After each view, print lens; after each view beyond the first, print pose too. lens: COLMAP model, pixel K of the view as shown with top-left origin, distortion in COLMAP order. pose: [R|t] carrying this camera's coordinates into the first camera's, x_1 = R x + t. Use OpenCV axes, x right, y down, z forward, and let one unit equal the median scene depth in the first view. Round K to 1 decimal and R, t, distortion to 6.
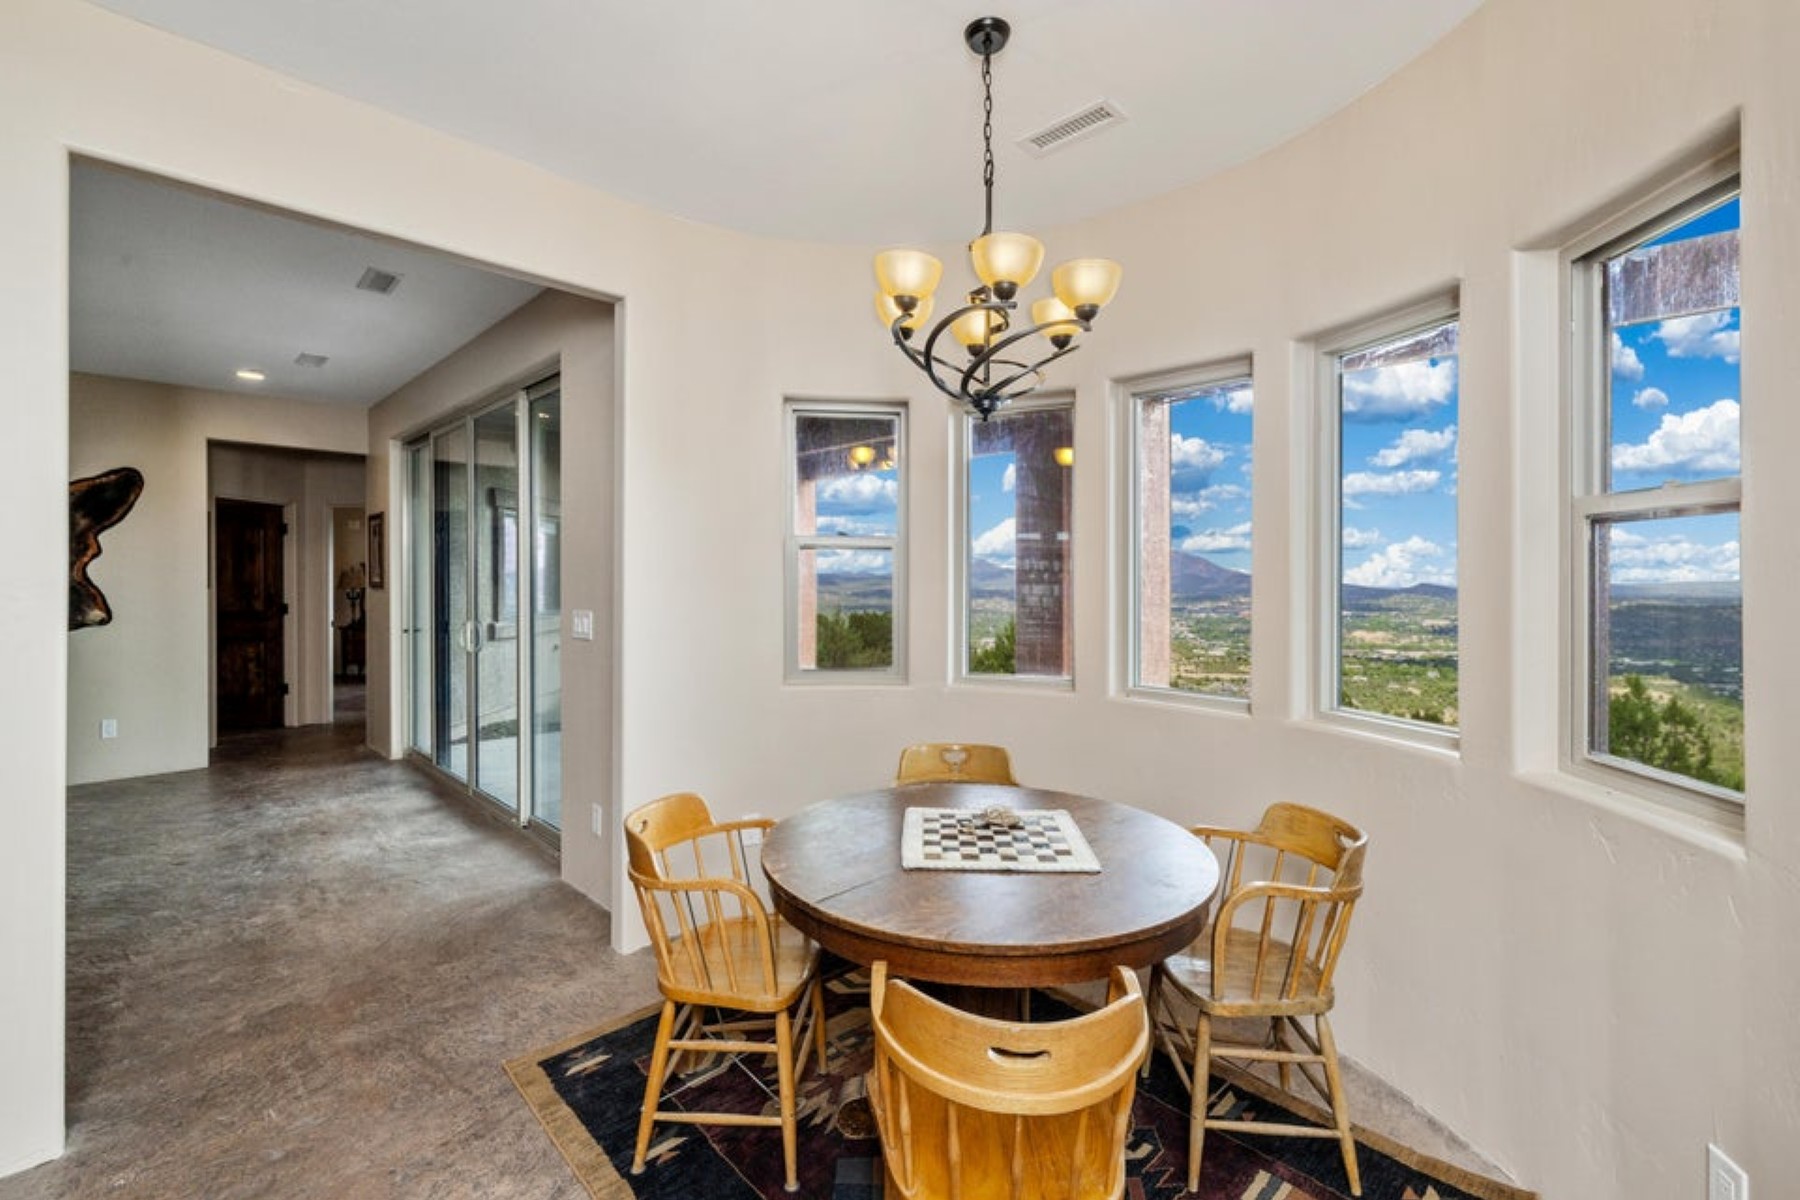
lens RADIAL K [[765.5, 0, 900.0], [0, 765.5, 600.0], [0, 0, 1]] dist [0.000197, 0.000088]
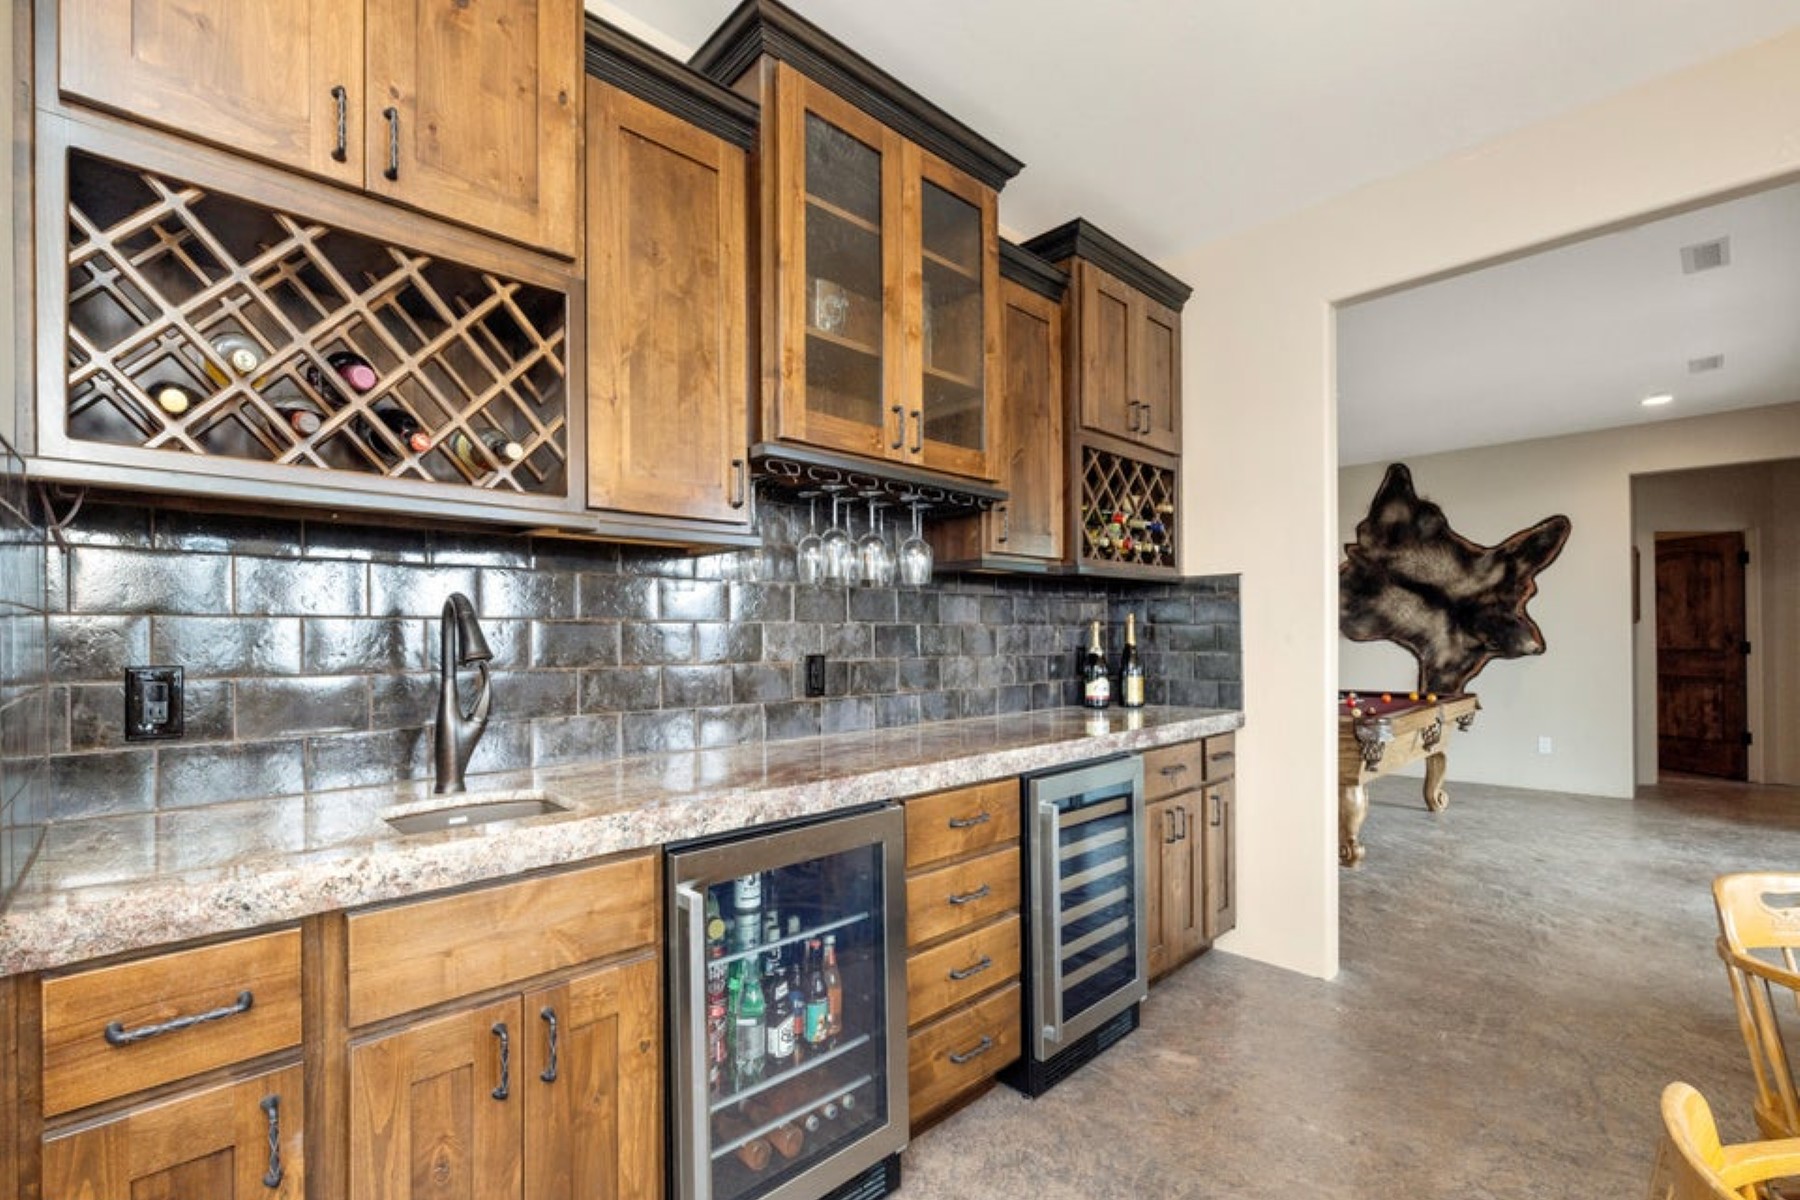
lens RADIAL K [[767.3, 0, 913.4], [0, 767.3, 613.3], [0, 0, 1]] dist [-0.001000, -0.000108]
pose [[0.007194, -0.032882, -0.999433, 0.106334], [-0.014345, 0.999353, -0.032982, 0.022054], [0.999871, 0.014574, 0.006717, 0.050111]]
